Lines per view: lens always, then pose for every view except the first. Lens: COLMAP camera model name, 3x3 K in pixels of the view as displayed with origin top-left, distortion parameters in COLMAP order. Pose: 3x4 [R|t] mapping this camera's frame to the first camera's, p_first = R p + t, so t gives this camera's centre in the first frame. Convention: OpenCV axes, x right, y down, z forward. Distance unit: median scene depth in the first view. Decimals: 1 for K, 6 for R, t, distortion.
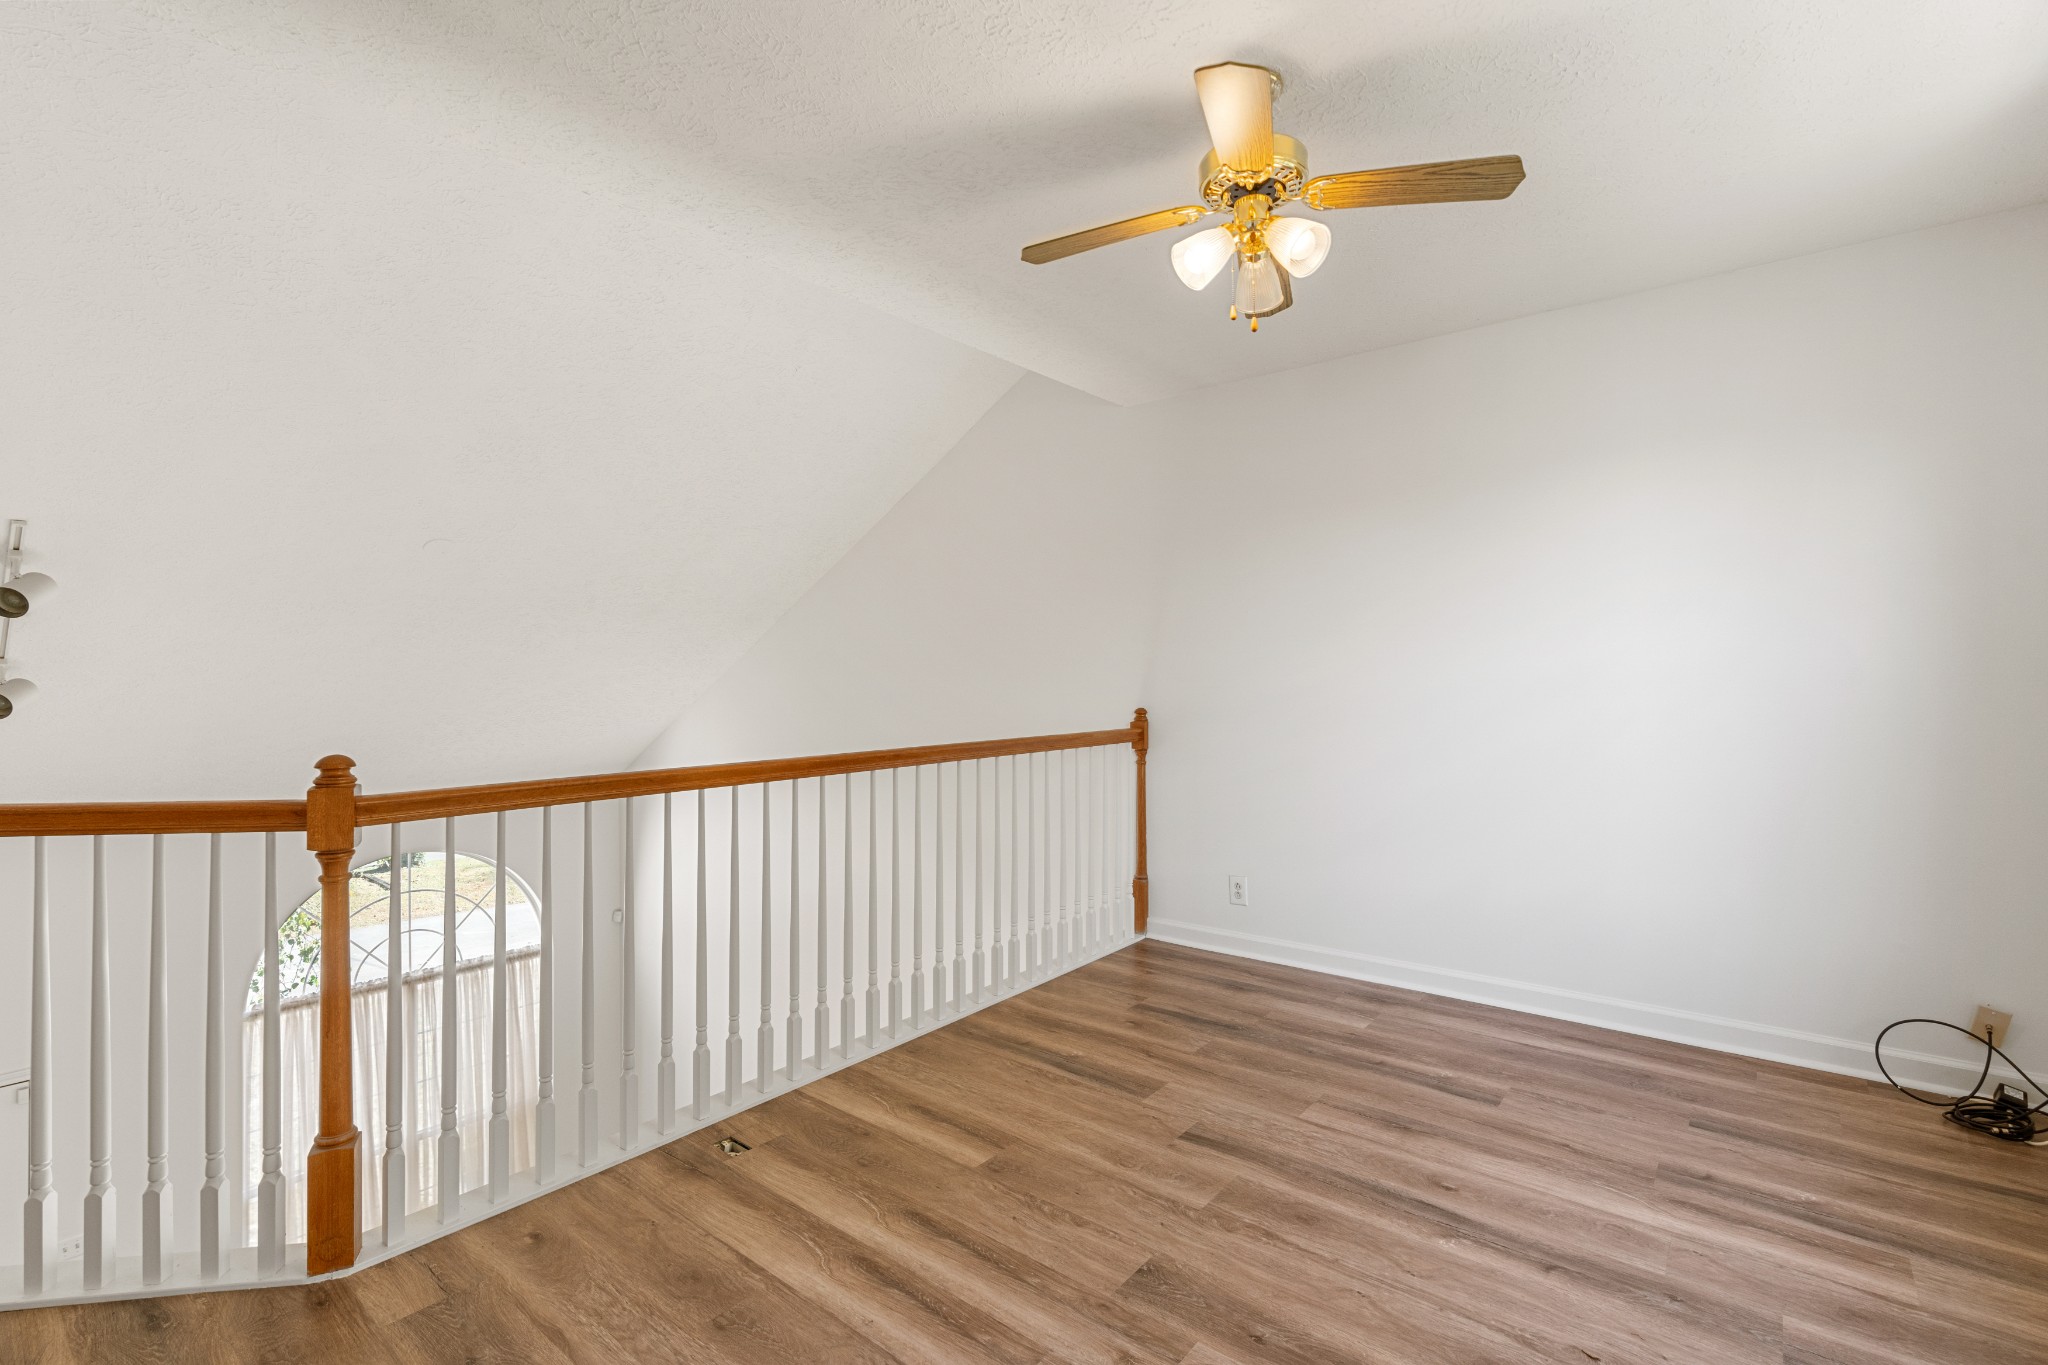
lens RADIAL K [[923.0, 0, 1028.5], [0, 923.0, 673.5], [0, 0, 1]] dist [-0.003258, 0.001460]
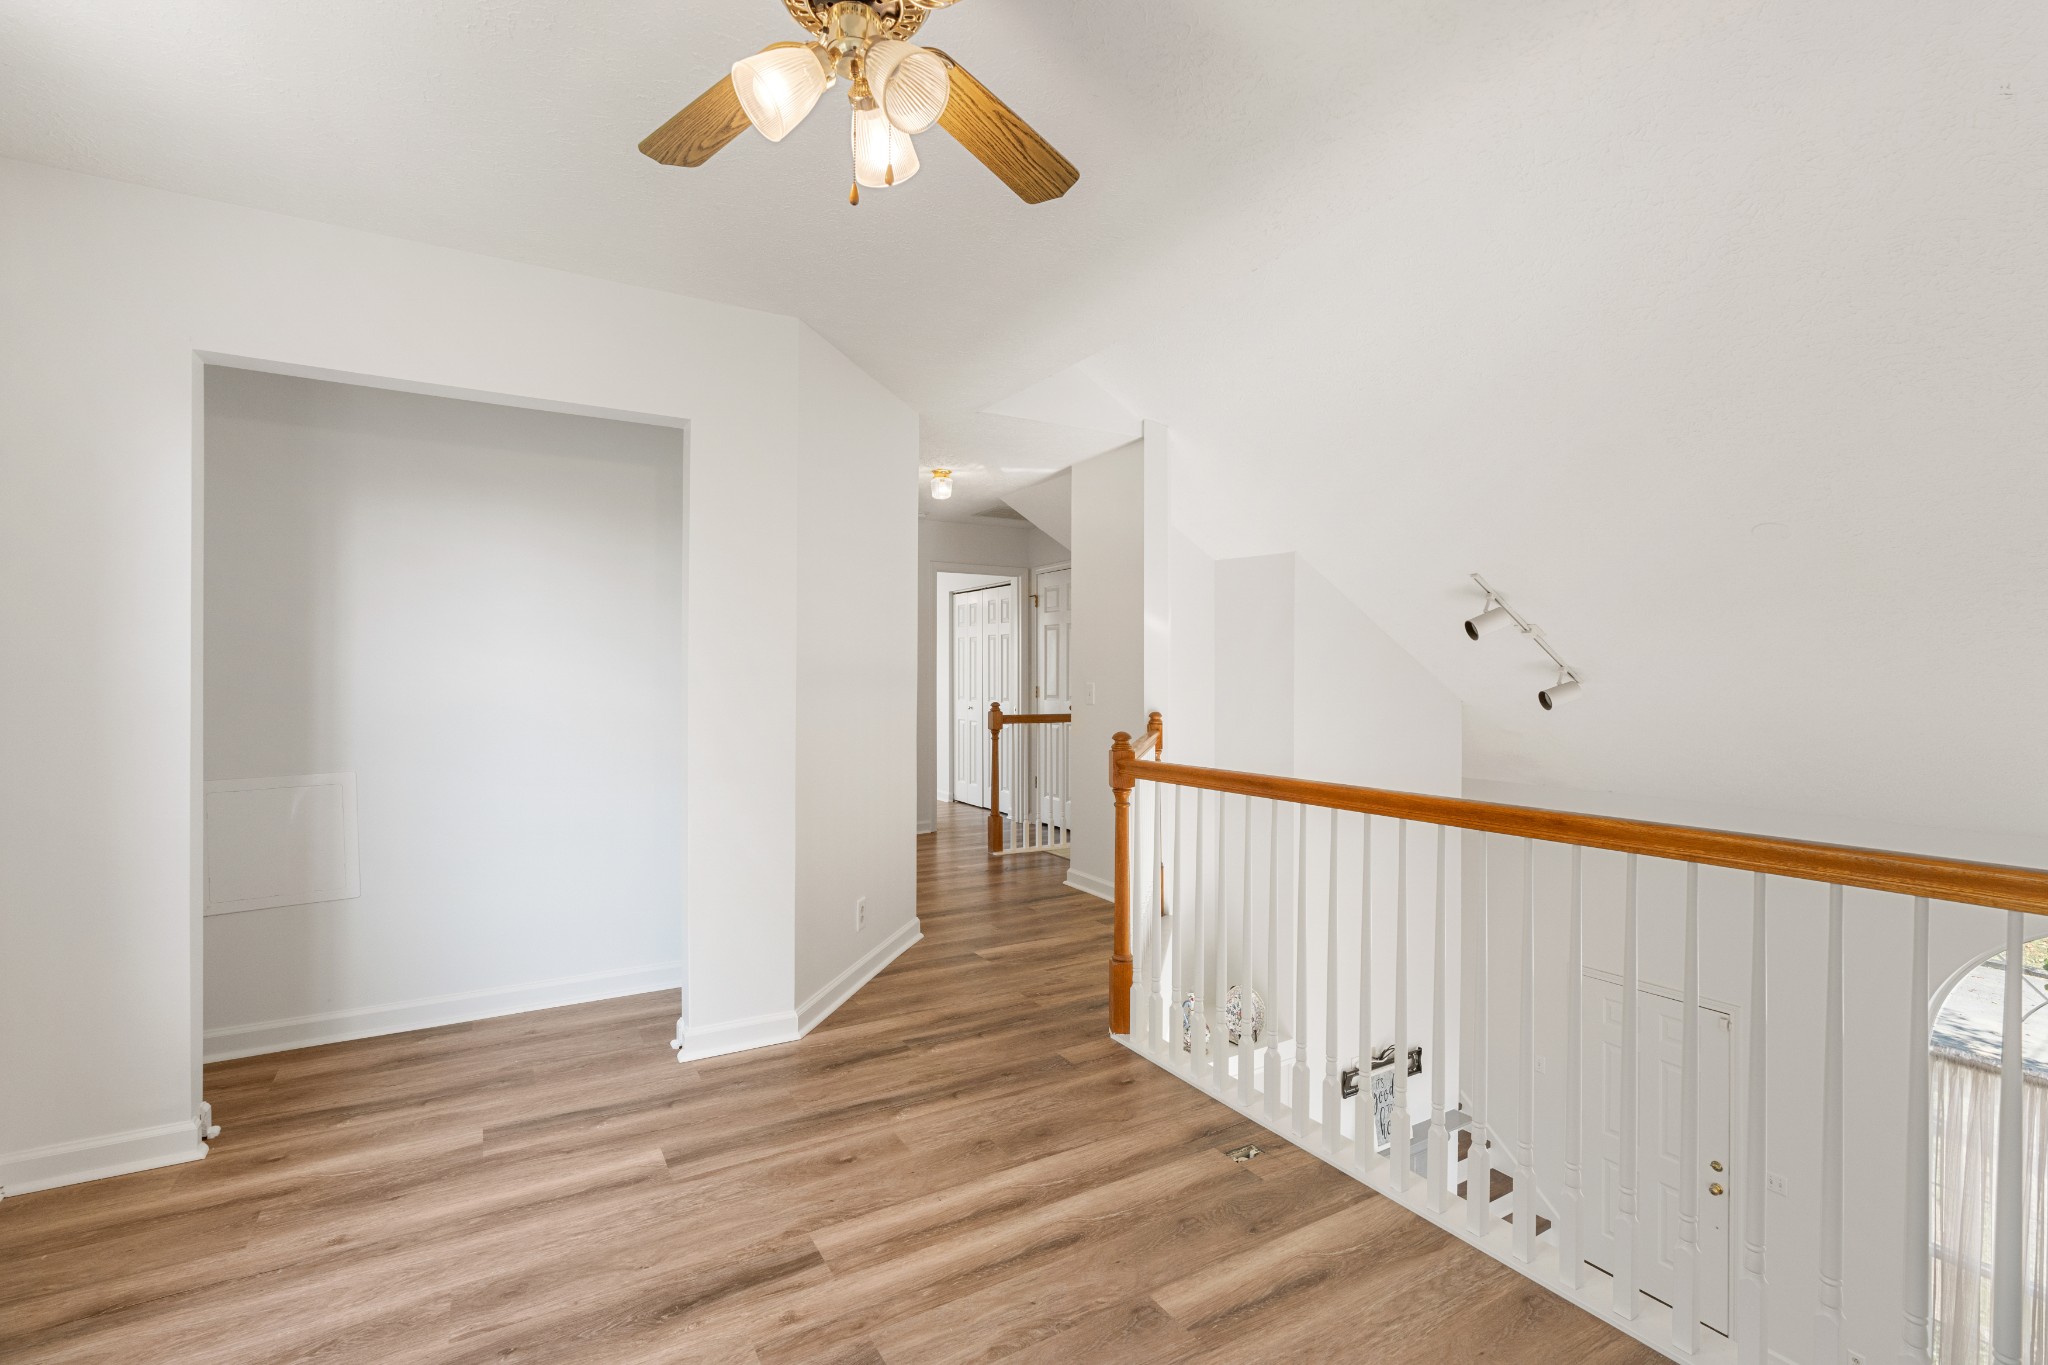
lens RADIAL K [[923.0, 0, 1028.5], [0, 923.0, 673.5], [0, 0, 1]] dist [-0.003258, 0.001460]
pose [[-0.342680, 0.002119, -0.939450, 0.658266], [0.006566, 0.999978, -0.000139, -0.013621], [0.939429, -0.006216, -0.342687, 1.046680]]
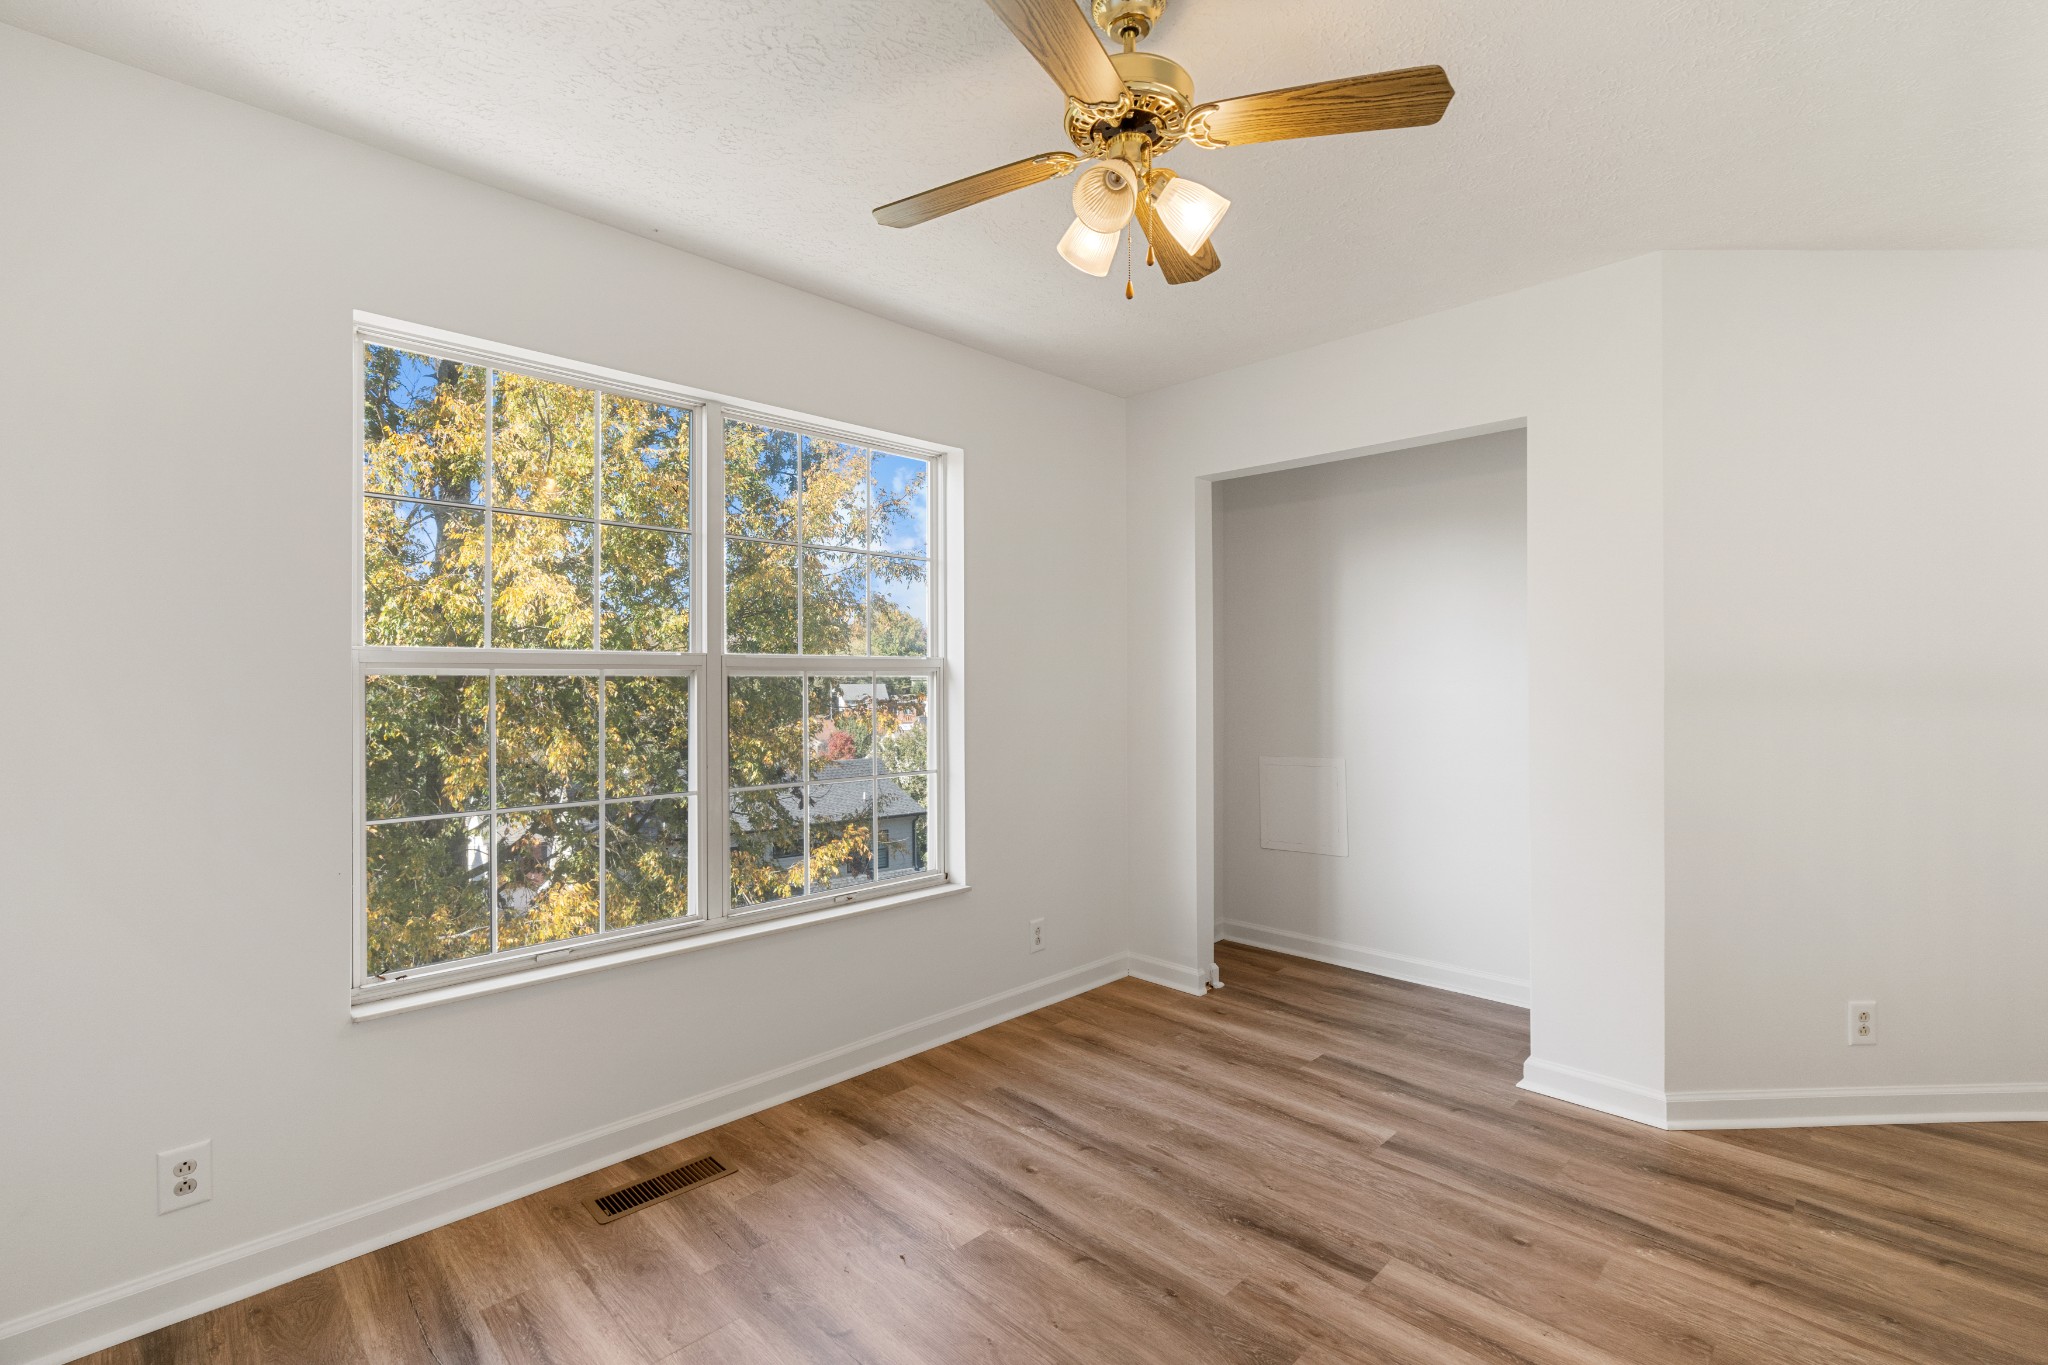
lens RADIAL K [[923.0, 0, 1028.5], [0, 923.0, 673.5], [0, 0, 1]] dist [-0.003258, 0.001460]
pose [[-0.995094, 0.010064, 0.098426, 0.198327], [0.008802, 0.999874, -0.013244, -0.018967], [-0.098546, -0.012313, -0.995056, 1.409578]]
